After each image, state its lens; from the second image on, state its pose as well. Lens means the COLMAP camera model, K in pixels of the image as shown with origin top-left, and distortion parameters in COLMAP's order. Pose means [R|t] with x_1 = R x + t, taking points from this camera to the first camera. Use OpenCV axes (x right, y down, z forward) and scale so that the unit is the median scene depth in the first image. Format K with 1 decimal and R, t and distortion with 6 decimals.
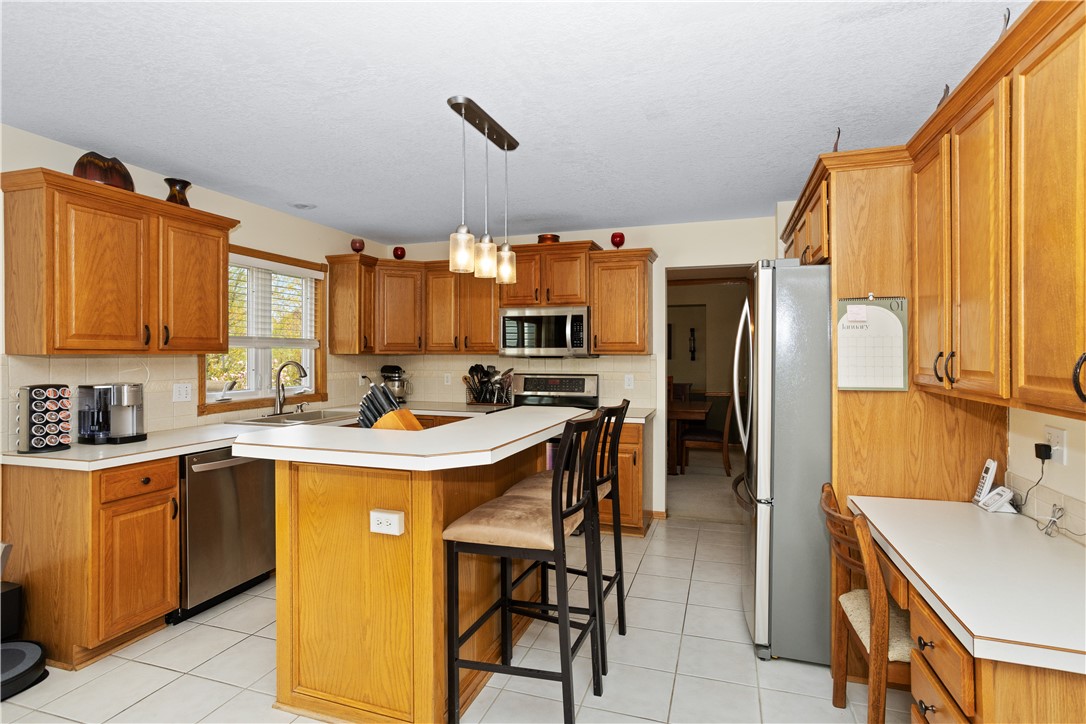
lens RADIAL K [[535.7, 0, 543.3], [0, 535.7, 354.7], [0, 0, 1]] dist [-0.036731, 0.021824]
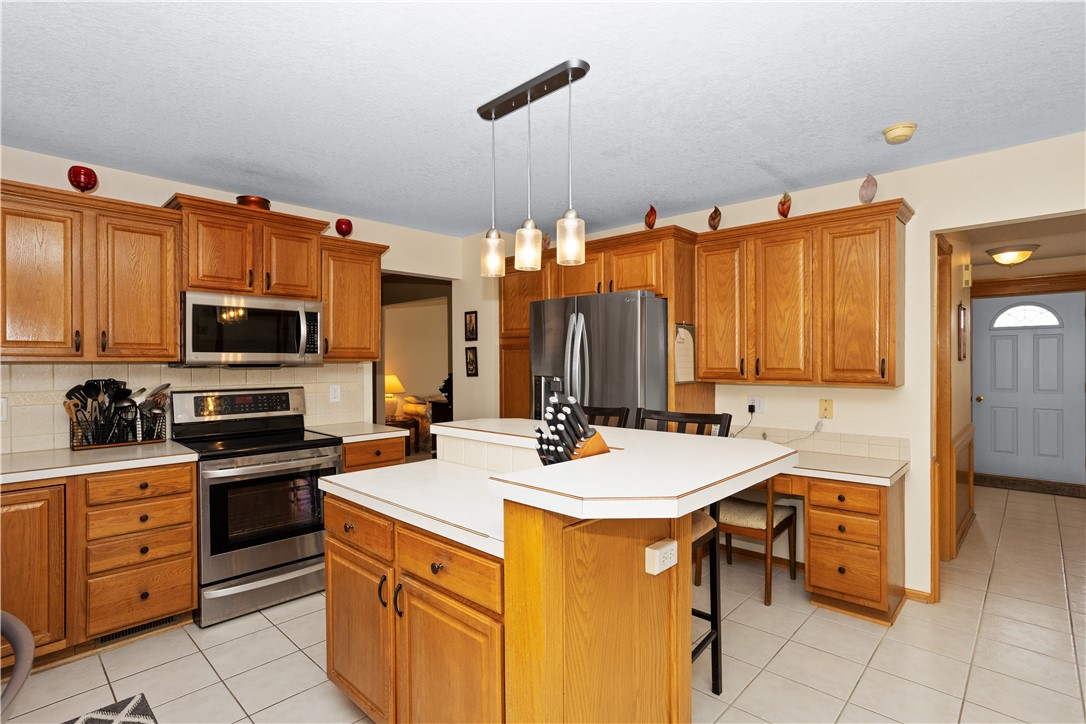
lens RADIAL K [[535.7, 0, 543.0], [0, 535.7, 363.3], [0, 0, 1]] dist [-0.036731, 0.021824]
pose [[0.417090, -0.001744, 0.908863, -0.669146], [0.004624, 0.999989, -0.000204, 0.004516], [-0.908853, 0.004287, 0.417094, 0.478865]]
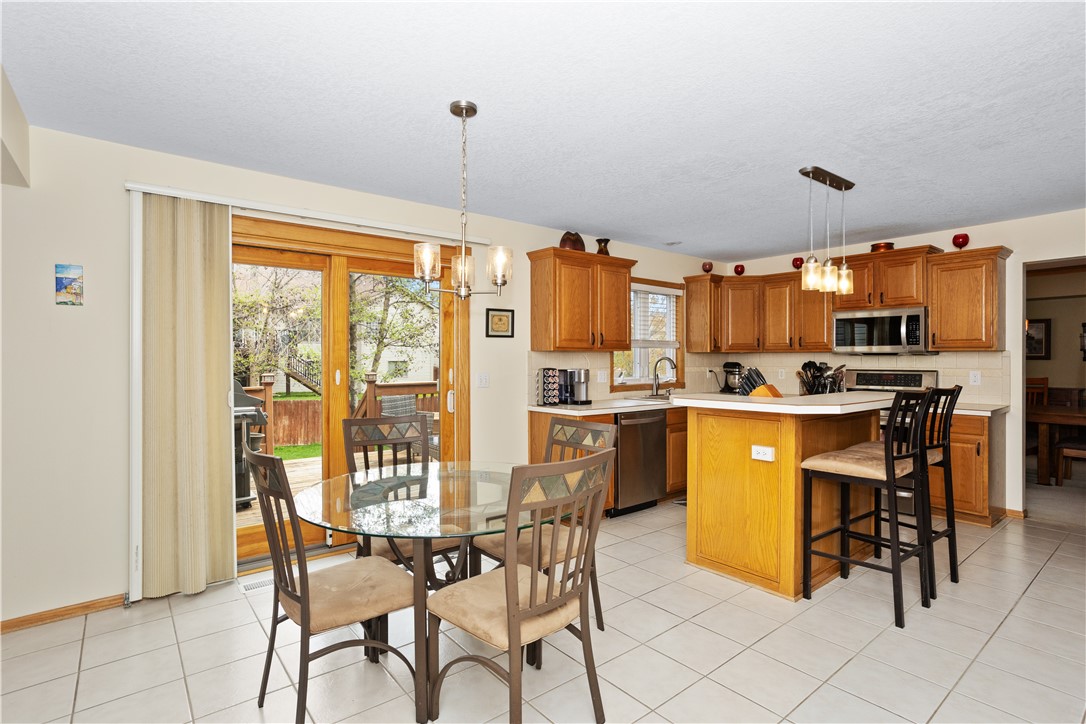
lens RADIAL K [[535.7, 0, 545.5], [0, 535.7, 359.7], [0, 0, 1]] dist [-0.036731, 0.021824]
pose [[0.849000, 0.001166, -0.528391, -0.004124], [-0.000960, 0.999999, 0.000665, 0.021490], [0.528391, -0.000057, 0.849001, -0.400444]]
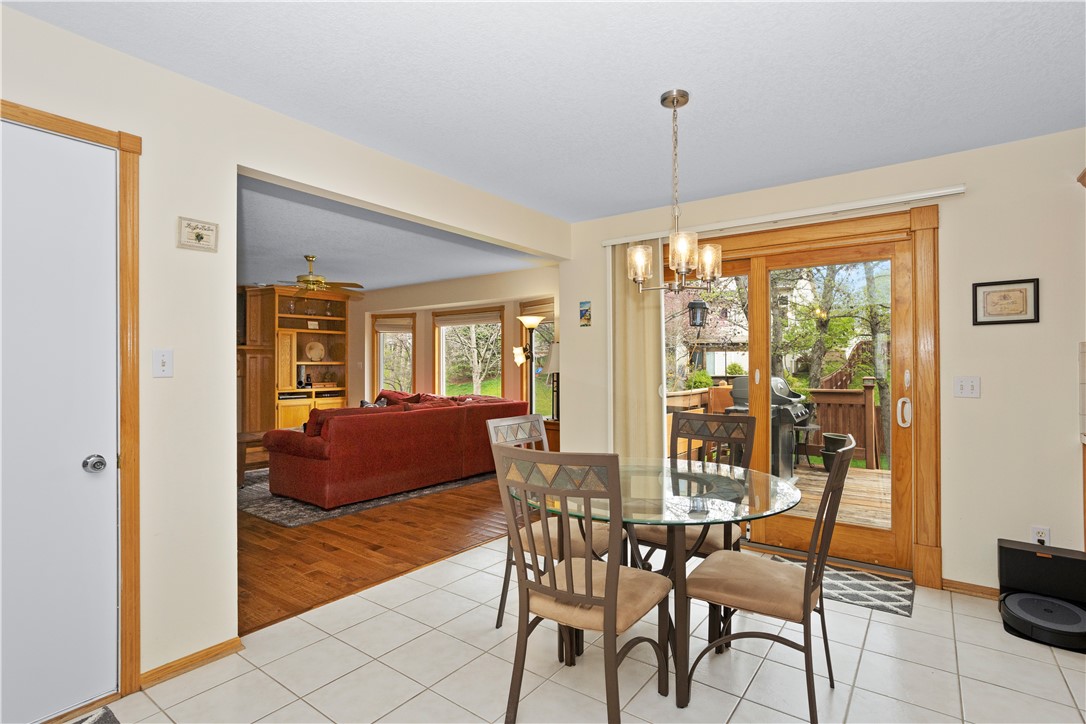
lens RADIAL K [[535.7, 0, 542.8], [0, 535.7, 362.7], [0, 0, 1]] dist [-0.036731, 0.021824]
pose [[-0.308493, -0.004254, -0.951217, 0.243389], [-0.001483, 0.999991, -0.003991, 0.034542], [0.951226, 0.000180, -0.308496, 0.215315]]
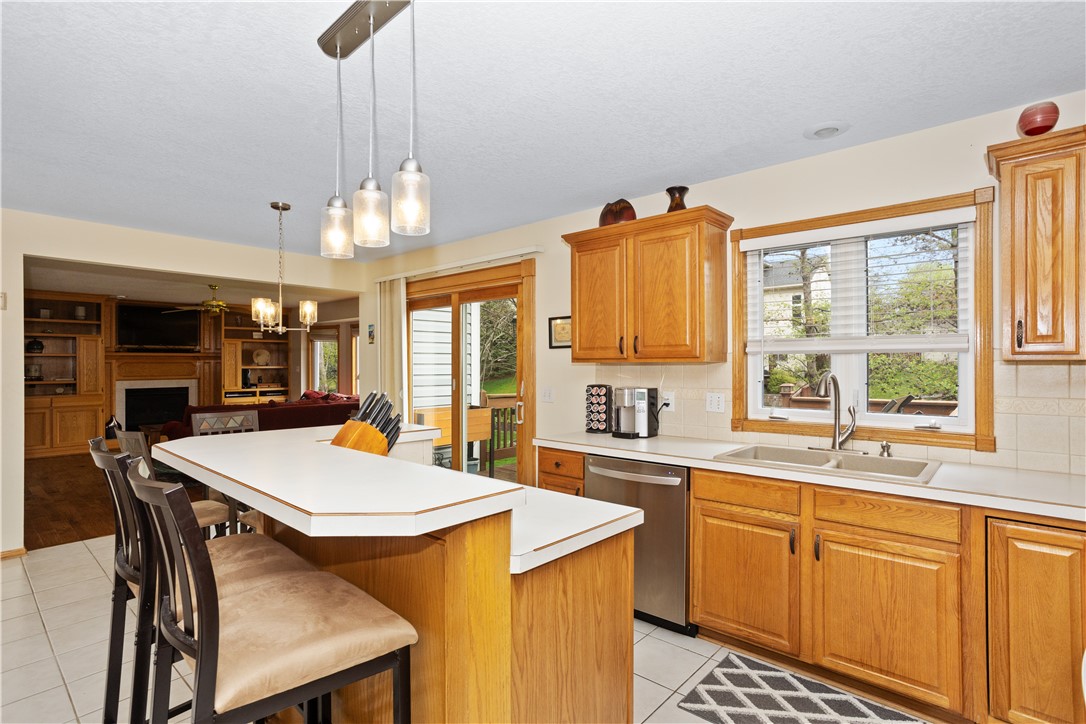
lens RADIAL K [[535.7, 0, 560.5], [0, 535.7, 365.2], [0, 0, 1]] dist [-0.036731, 0.021824]
pose [[-0.383473, 0.004168, -0.923543, 0.301035], [-0.001394, 0.999986, 0.005092, -0.000340], [0.923551, 0.003240, -0.383462, 1.111440]]
